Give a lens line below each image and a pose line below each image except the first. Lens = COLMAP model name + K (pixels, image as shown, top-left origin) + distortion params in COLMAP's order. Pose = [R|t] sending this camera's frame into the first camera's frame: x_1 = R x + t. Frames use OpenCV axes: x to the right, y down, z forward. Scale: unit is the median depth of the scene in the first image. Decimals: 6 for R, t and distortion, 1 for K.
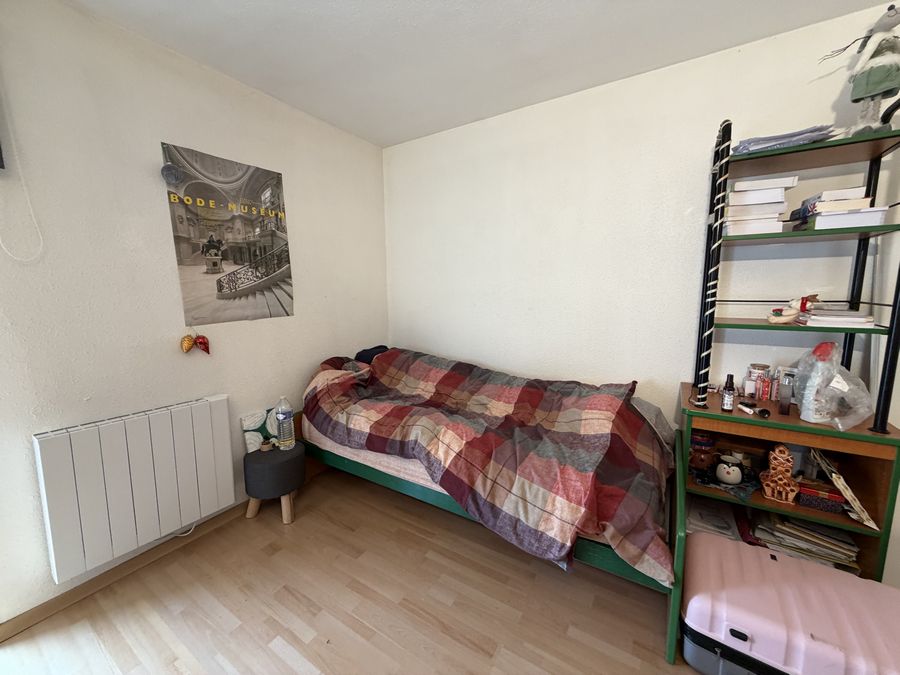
lens RADIAL K [[356.2, 0, 447.2], [0, 356.2, 336.2], [0, 0, 1]] dist [-0.000509, 0.000000]
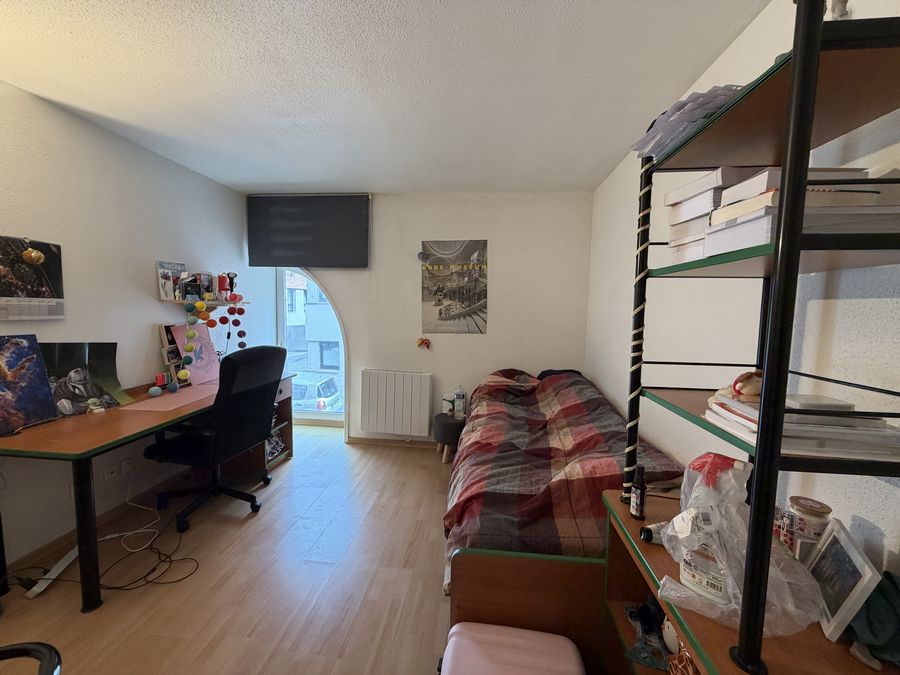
lens RADIAL K [[356.2, 0, 447.2], [0, 356.2, 336.2], [0, 0, 1]] dist [-0.000509, 0.000000]
pose [[0.438423, 0.090958, -0.894154, 1.036959], [-0.145082, 0.988981, 0.029467, -0.088956], [0.886982, 0.116806, 0.446788, 0.273936]]
